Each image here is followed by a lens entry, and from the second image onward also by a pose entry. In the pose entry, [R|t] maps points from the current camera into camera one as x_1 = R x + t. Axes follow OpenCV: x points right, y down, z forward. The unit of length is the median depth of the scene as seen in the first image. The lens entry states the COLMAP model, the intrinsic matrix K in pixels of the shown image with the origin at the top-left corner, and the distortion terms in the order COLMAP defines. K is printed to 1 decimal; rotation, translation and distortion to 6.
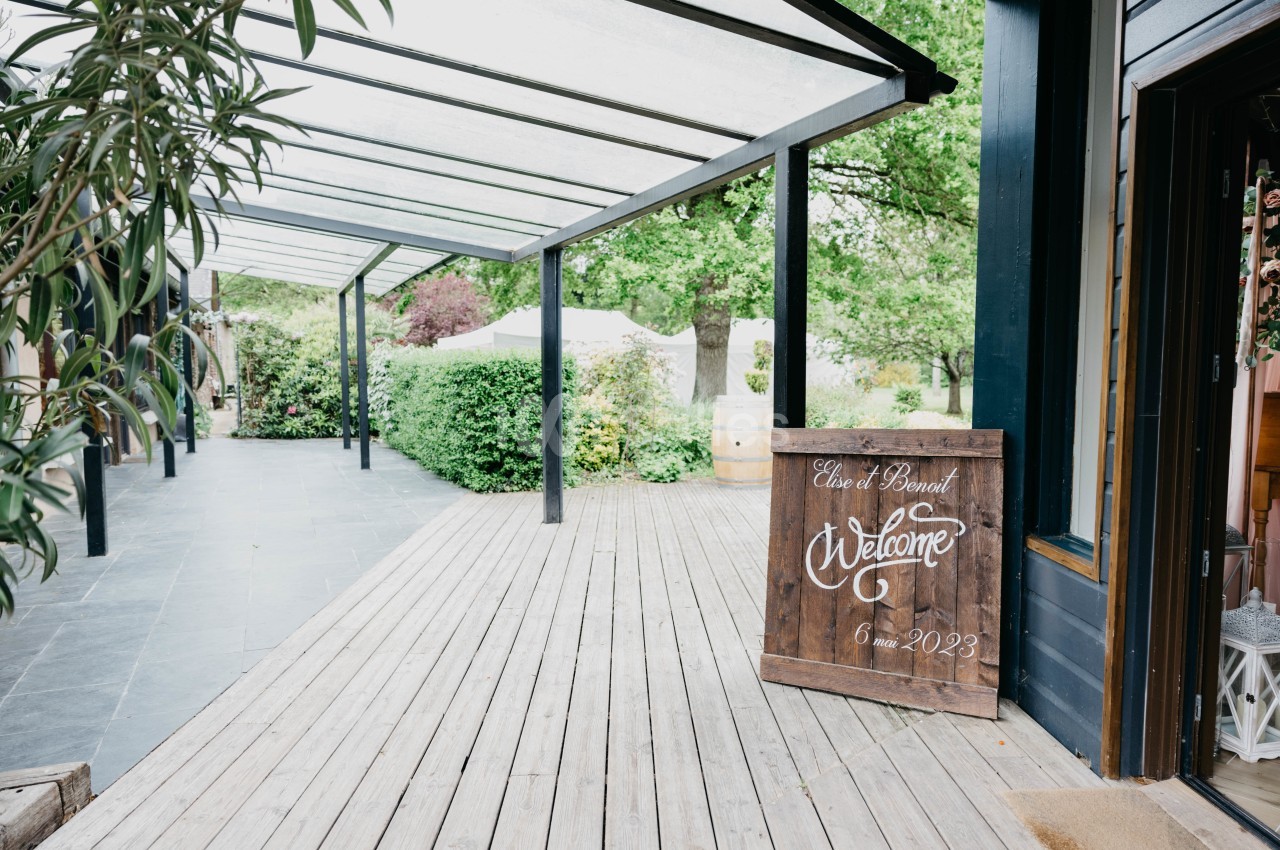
lens RADIAL K [[906.2, 0, 640.0], [0, 906.2, 425.0], [0, 0, 1]] dist [0.033547, 0.000831]
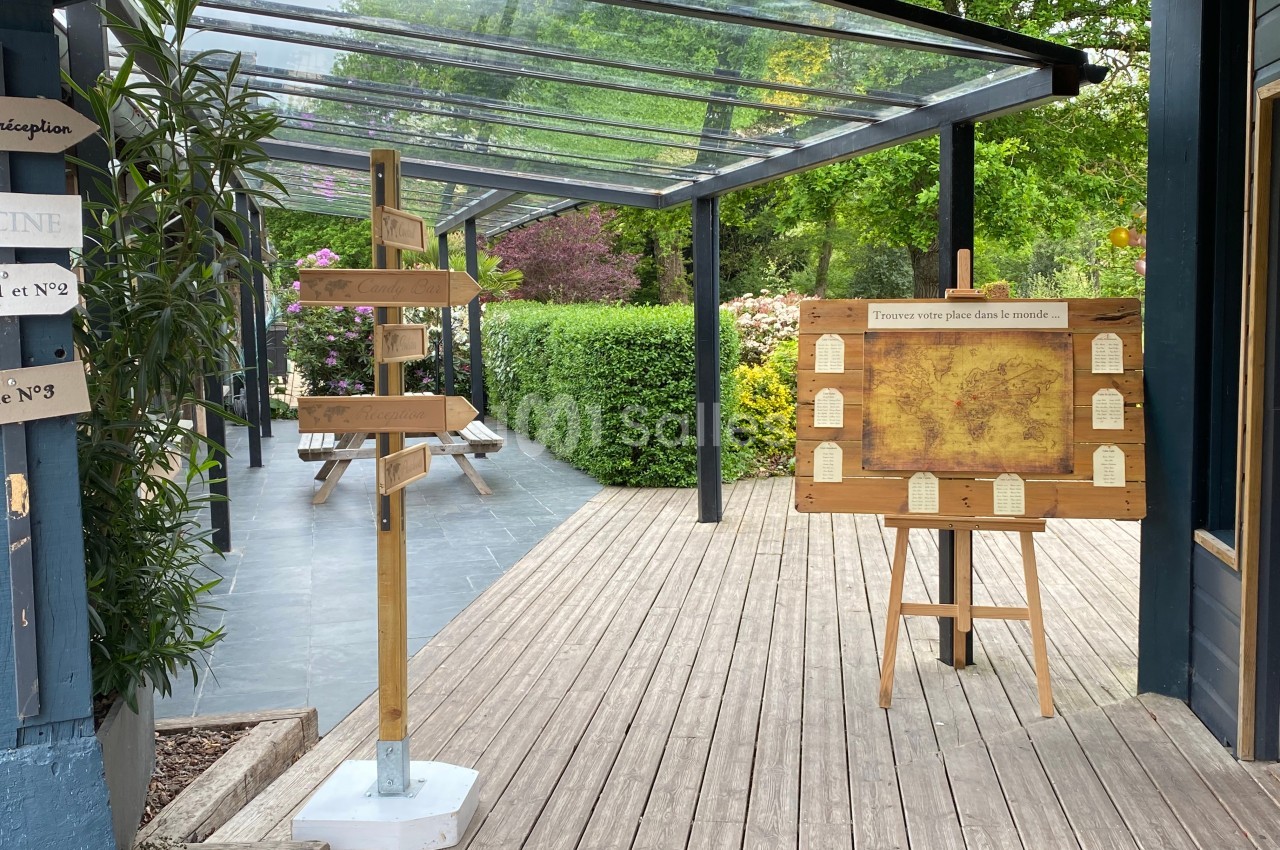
lens RADIAL K [[1347.3, 0, 640.0], [0, 1347.3, 425.0], [0, 0, 1]] dist [0.000869, -0.005454]
pose [[0.988881, -0.003380, -0.148673, 0.049439], [0.007148, 0.999666, 0.024821, -0.026128], [0.148539, -0.025608, 0.988575, -0.452228]]
